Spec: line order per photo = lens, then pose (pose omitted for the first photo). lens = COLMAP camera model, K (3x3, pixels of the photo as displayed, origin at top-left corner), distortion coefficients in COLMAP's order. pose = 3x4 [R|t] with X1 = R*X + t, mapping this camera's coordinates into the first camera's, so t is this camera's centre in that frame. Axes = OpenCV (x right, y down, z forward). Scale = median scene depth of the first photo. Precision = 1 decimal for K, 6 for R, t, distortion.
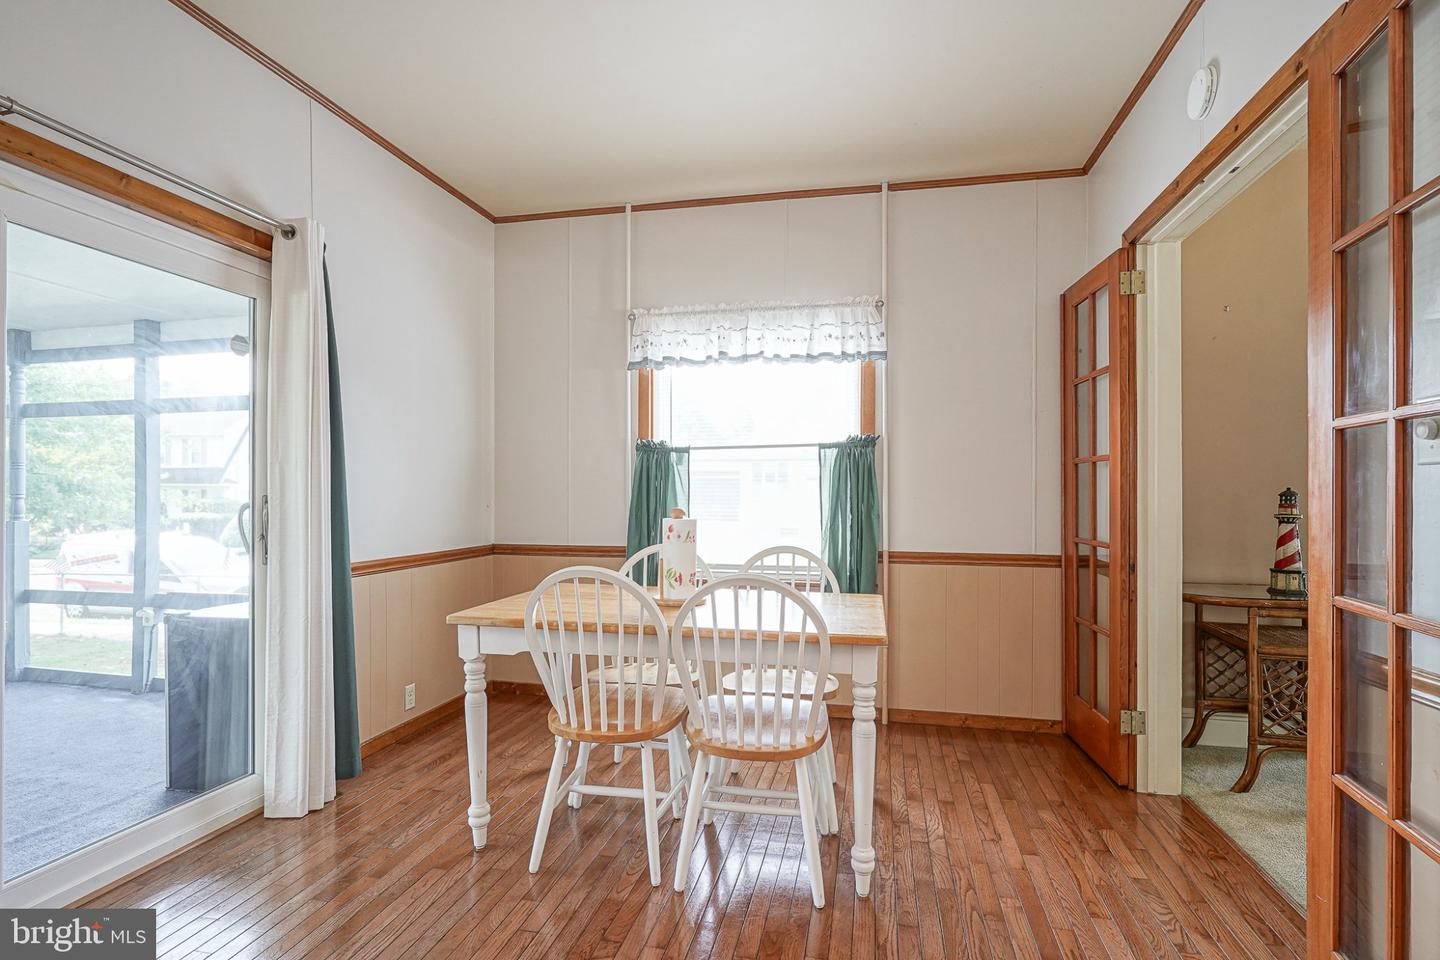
lens RADIAL K [[720.2, 0, 703.3], [0, 720.2, 488.2], [0, 0, 1]] dist [-0.002128, 0.003213]
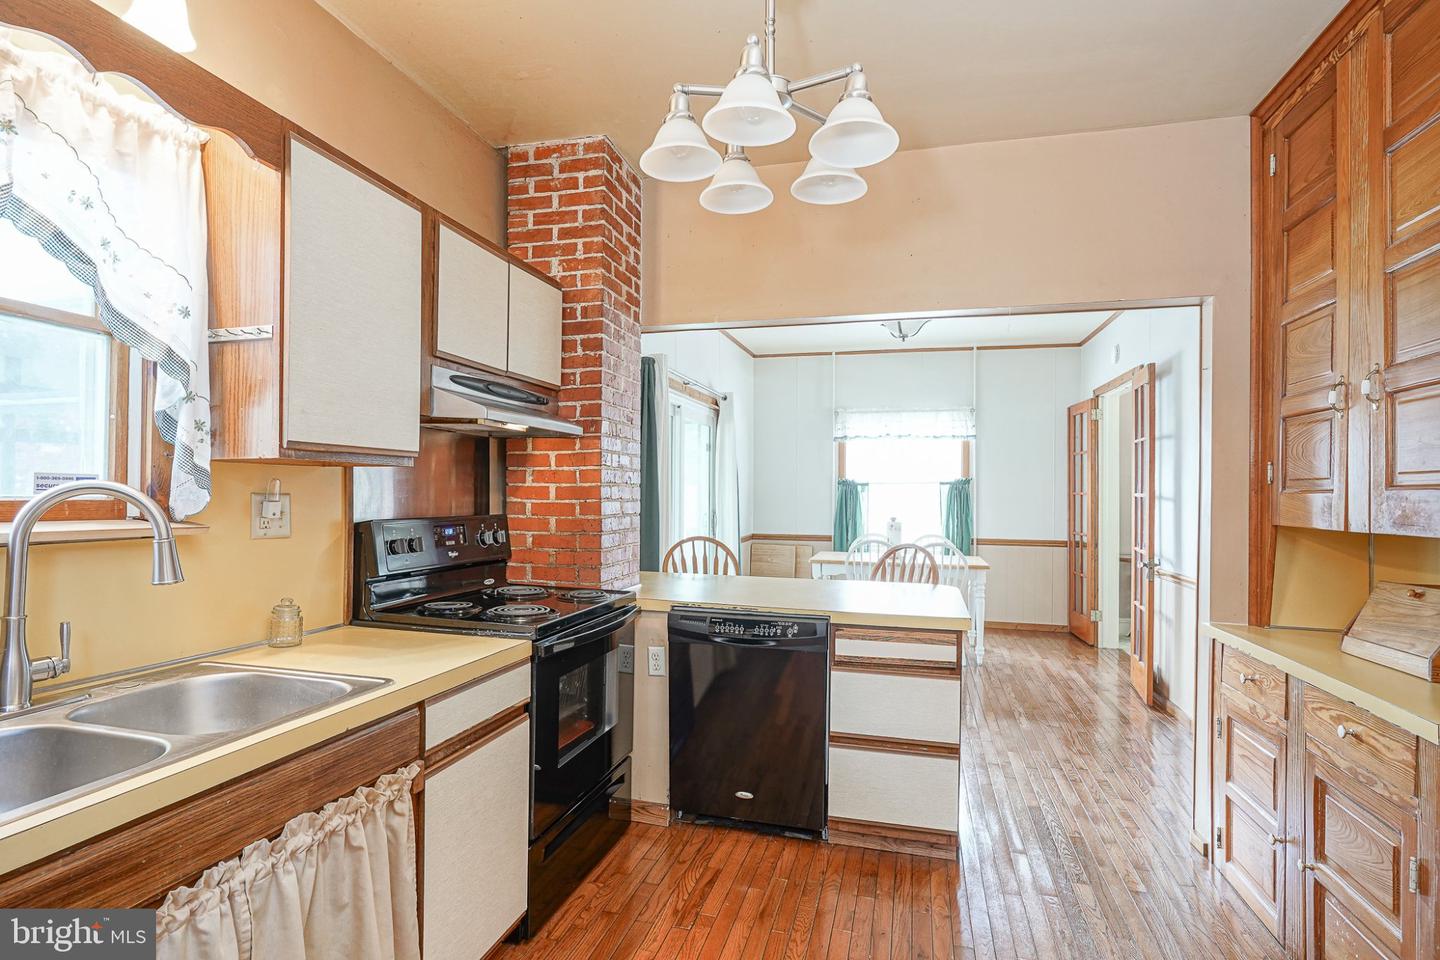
lens RADIAL K [[720.2, 0, 703.3], [0, 720.2, 488.2], [0, 0, 1]] dist [-0.002128, 0.003213]
pose [[0.998570, 0.003963, -0.053310, -0.369767], [-0.003881, 0.999991, 0.001642, -0.046945], [0.053316, -0.001433, 0.998577, -0.959412]]
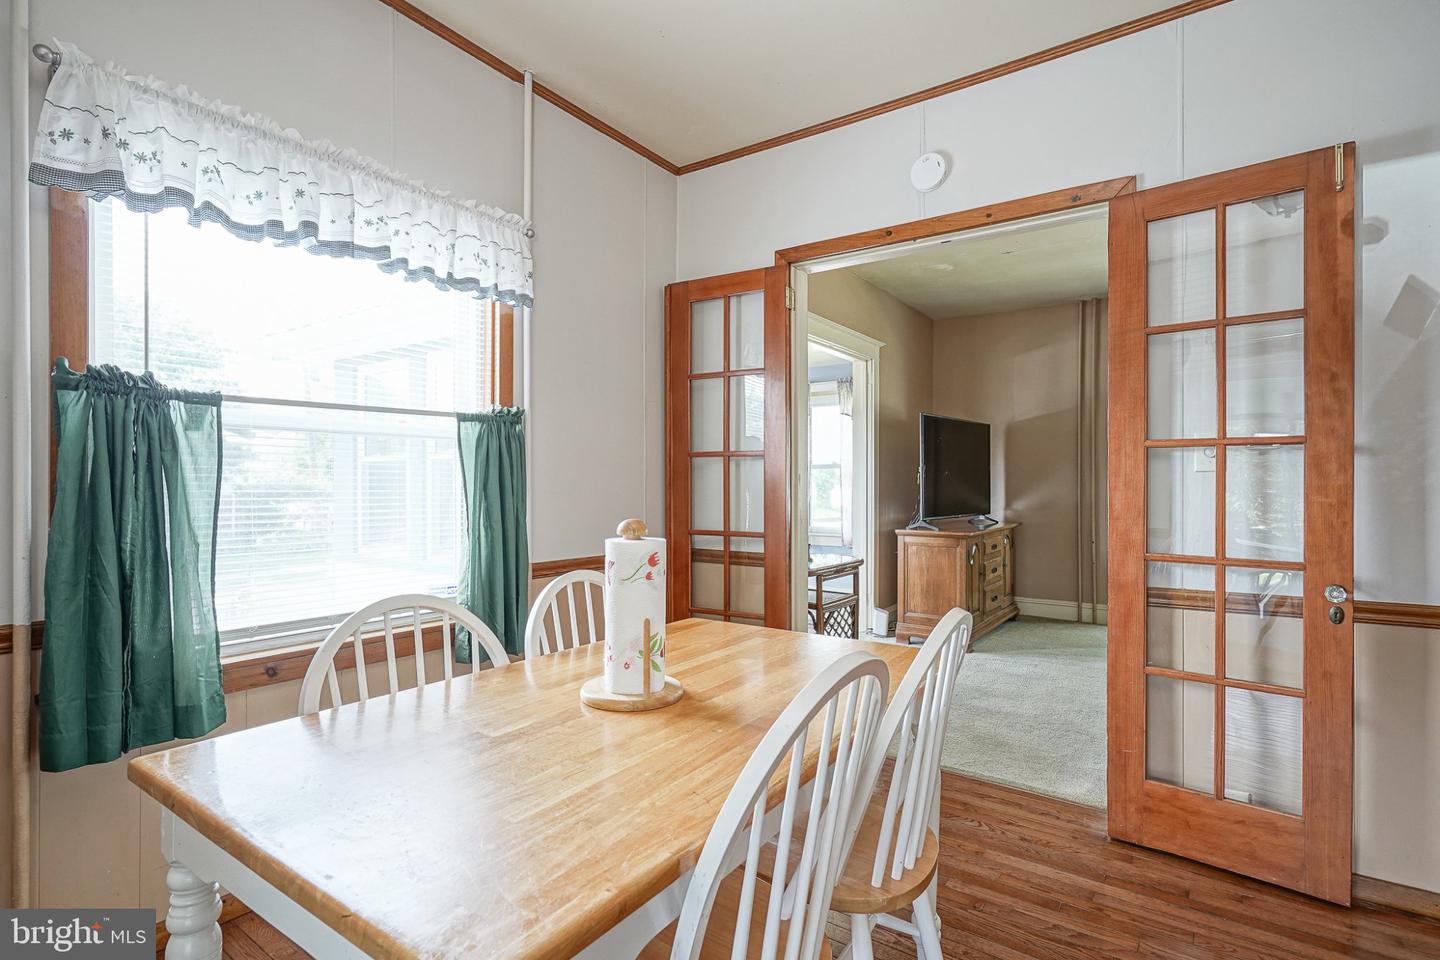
lens RADIAL K [[703.6, 0, 728.8], [0, 703.6, 483.8], [0, 0, 1]] dist [-0.003333, 0.004858]
pose [[0.360216, -0.001536, 0.932868, -0.355917], [-0.006400, 0.999971, 0.004118, -0.001196], [-0.932847, -0.007454, 0.360196, 0.536936]]
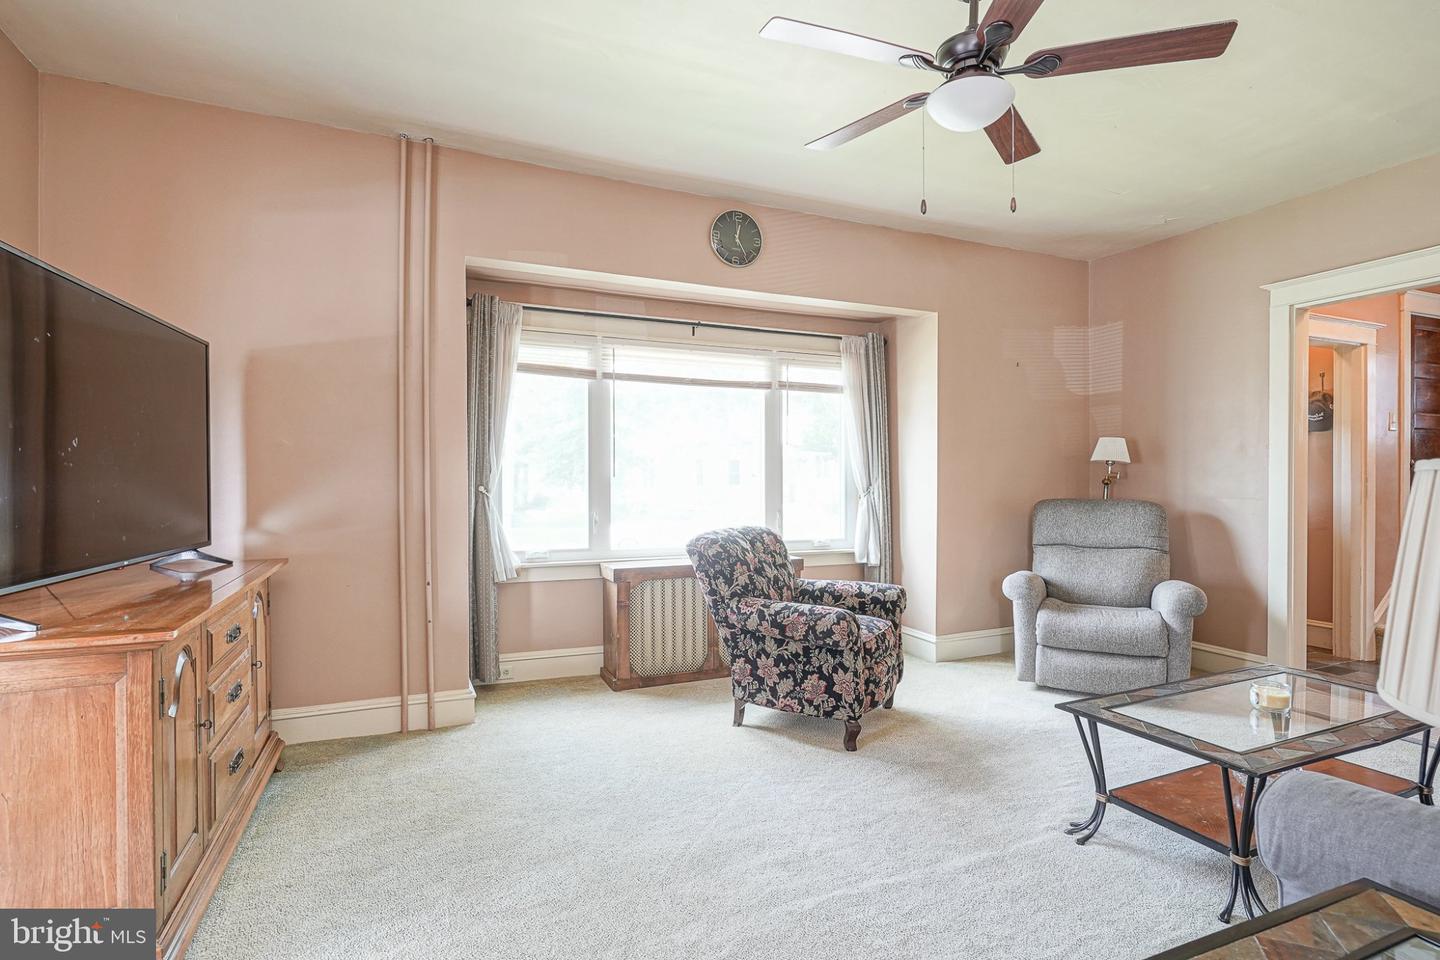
lens RADIAL K [[703.6, 0, 728.8], [0, 703.6, 483.8], [0, 0, 1]] dist [-0.003333, 0.004858]
pose [[-0.611921, -0.007717, 0.790882, 0.481205], [-0.006644, 0.999967, 0.004616, 0.001036], [-0.790891, -0.002429, -0.611952, 0.580288]]
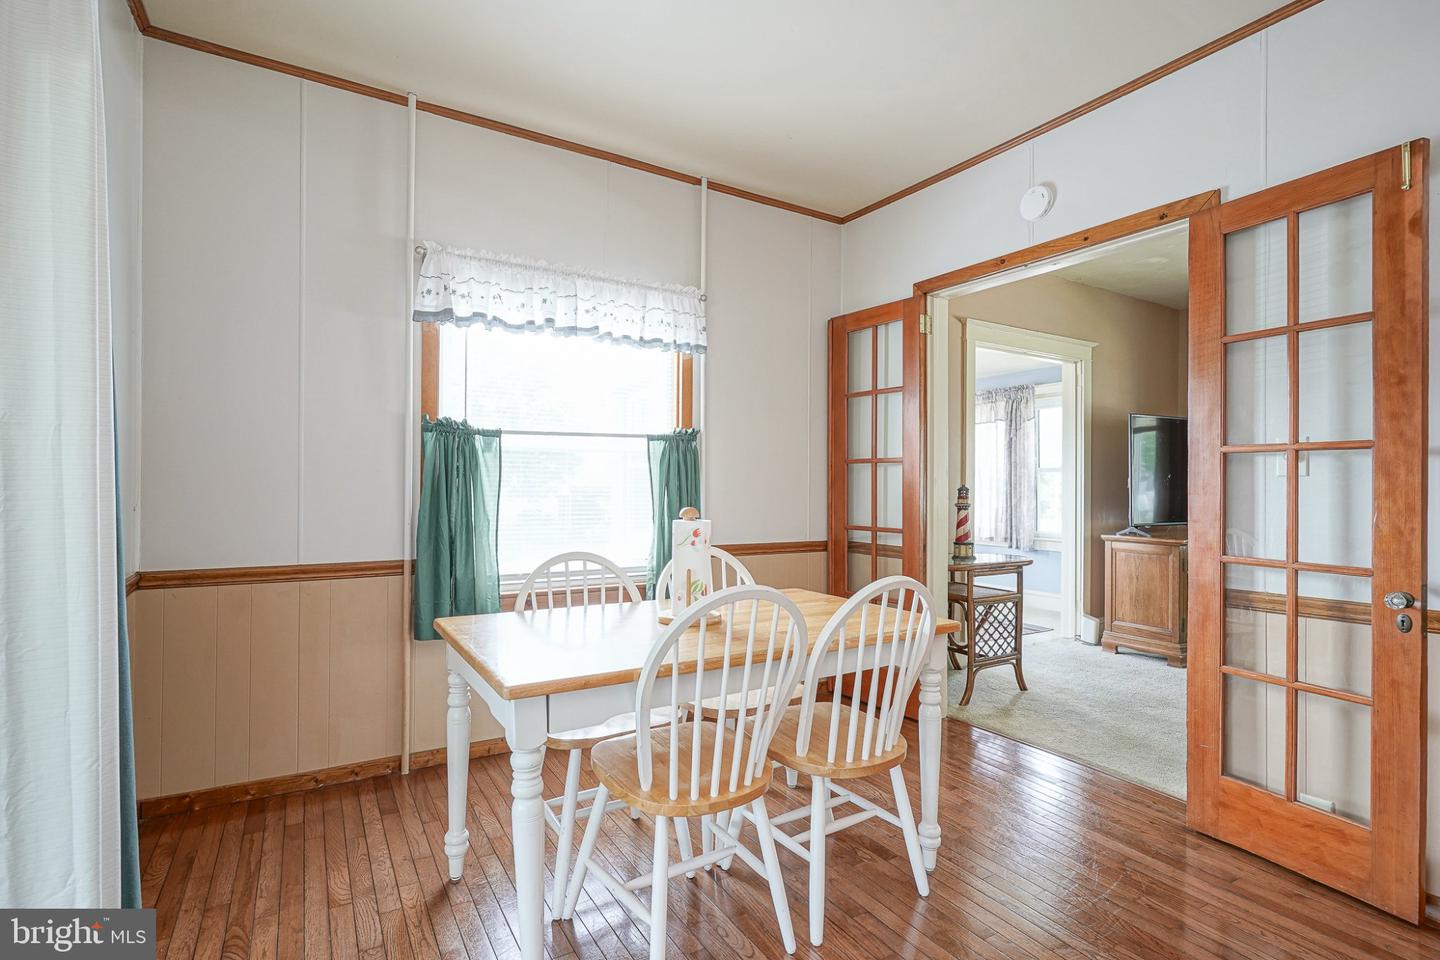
lens RADIAL K [[712.4, 0, 720.0], [0, 712.4, 480.0], [0, 0, 1]] dist [-0.001624, 0.007888]
pose [[0.708757, 0.008148, 0.705406, -0.427108], [-0.009573, 0.999952, -0.001931, -0.002586], [-0.705388, -0.005385, 0.708801, 0.279674]]
